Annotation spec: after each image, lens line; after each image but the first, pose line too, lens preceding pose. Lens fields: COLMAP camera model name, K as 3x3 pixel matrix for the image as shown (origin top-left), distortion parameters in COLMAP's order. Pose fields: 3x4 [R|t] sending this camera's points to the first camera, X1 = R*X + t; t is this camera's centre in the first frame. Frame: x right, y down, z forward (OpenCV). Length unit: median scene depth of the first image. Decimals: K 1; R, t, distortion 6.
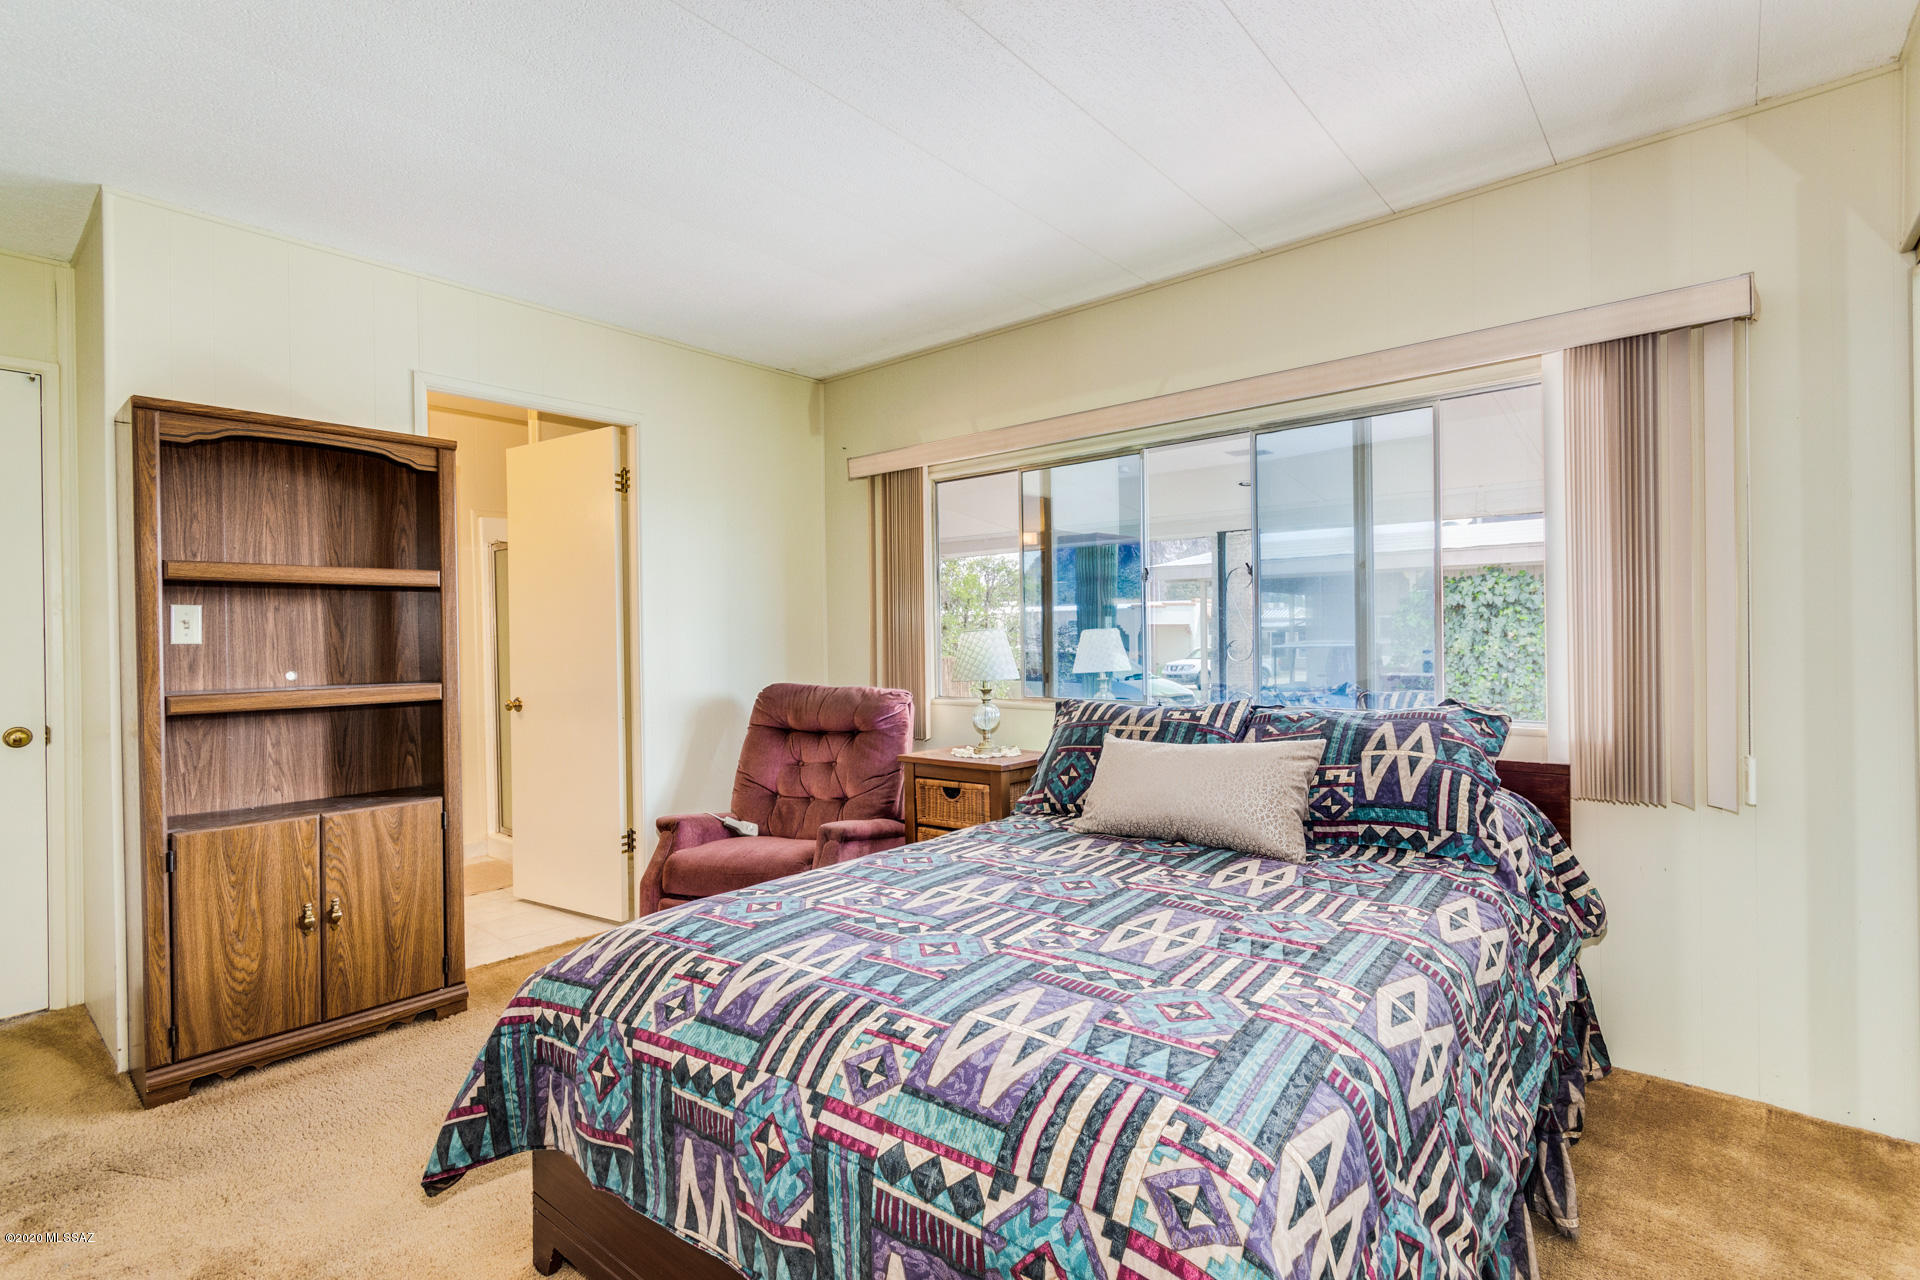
lens RADIAL K [[886.3, 0, 963.7], [0, 886.3, 648.2], [0, 0, 1]] dist [-0.000522, 0.000311]
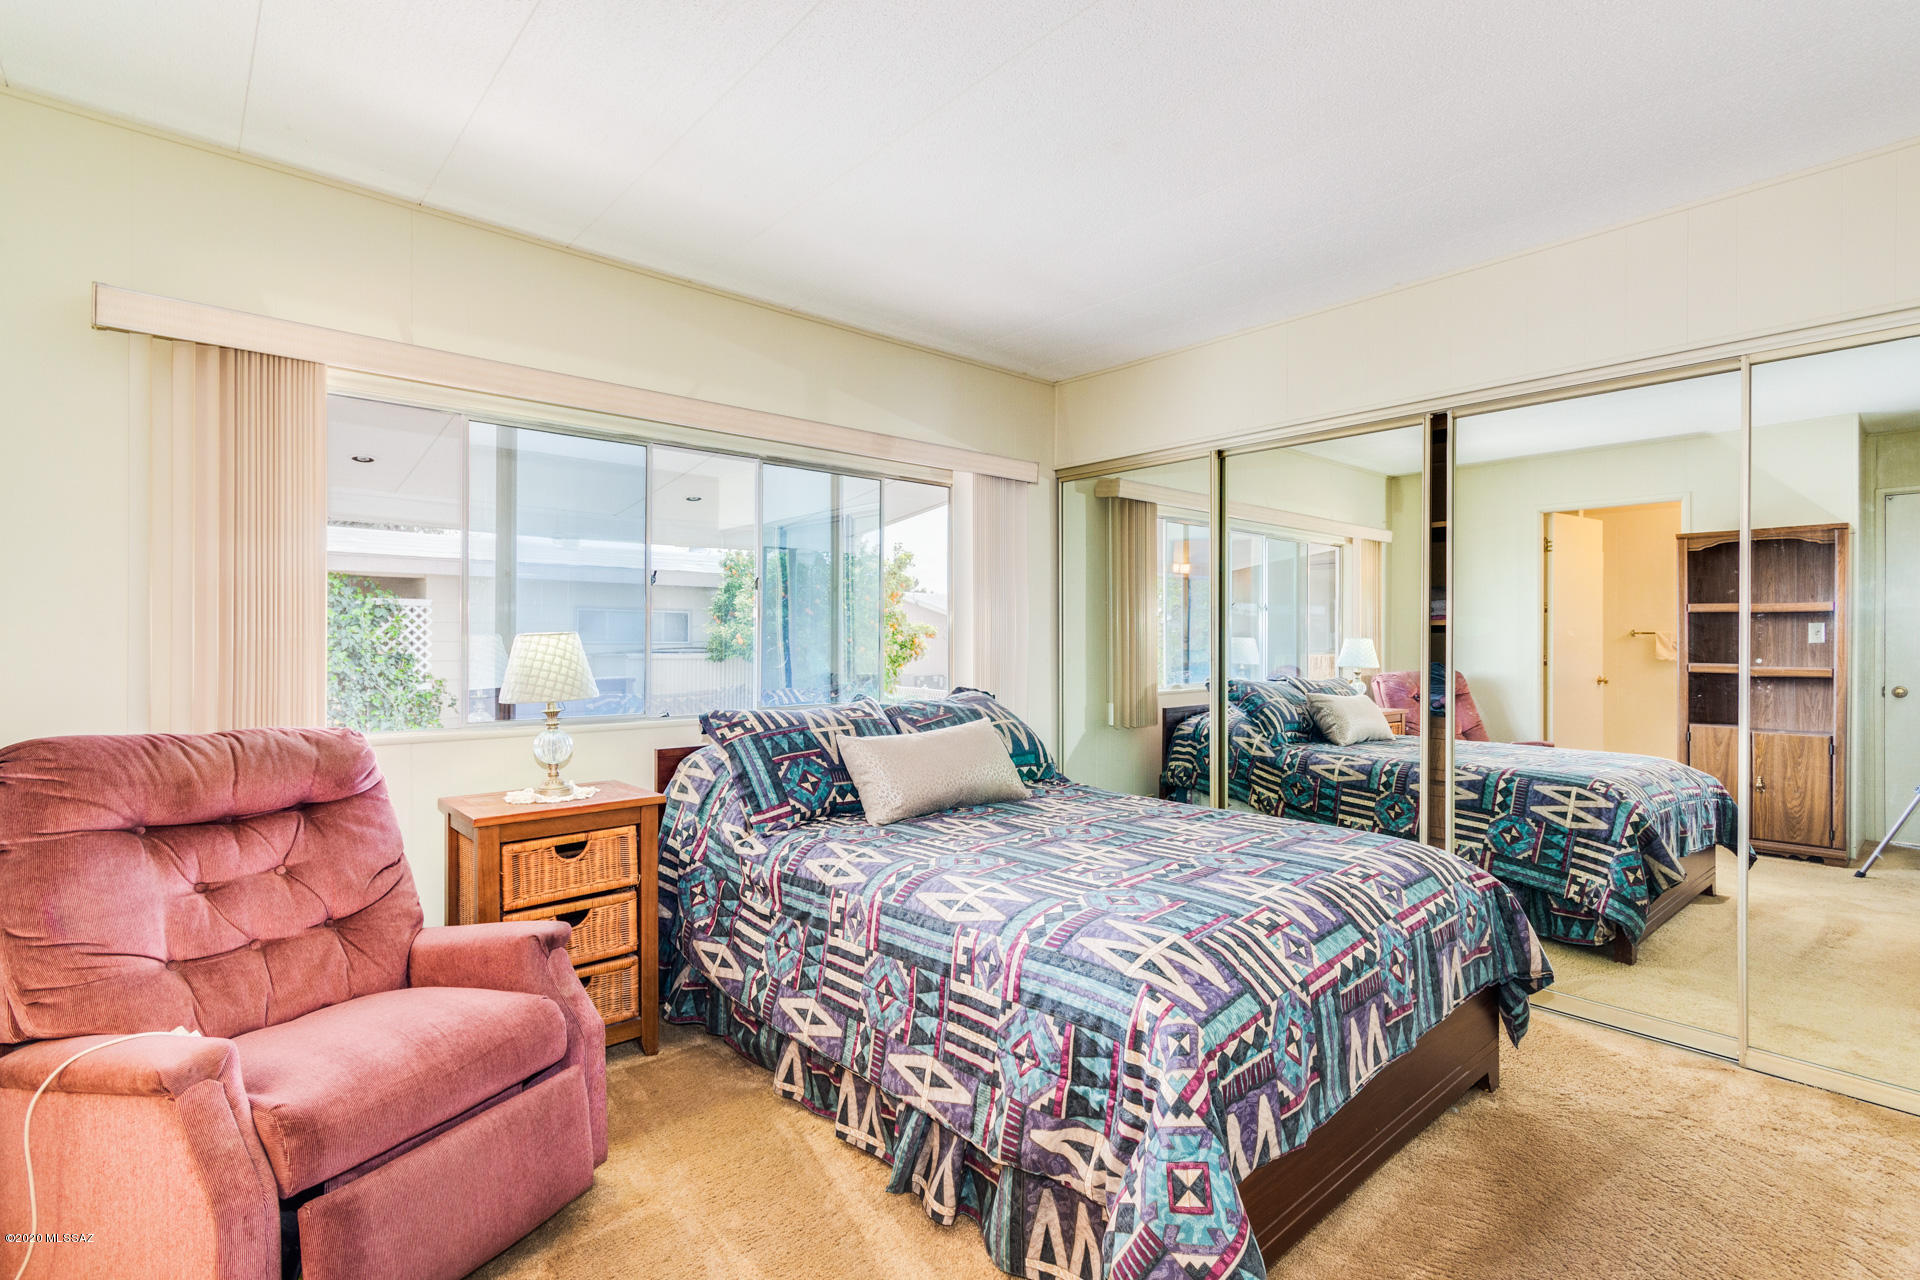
lens RADIAL K [[886.3, 0, 963.7], [0, 886.3, 648.2], [0, 0, 1]] dist [-0.000522, 0.000311]
pose [[0.151883, 0.006803, 0.988375, -1.111007], [0.008097, 0.999934, -0.008127, 0.003157], [-0.988365, 0.009237, 0.151818, 0.886681]]
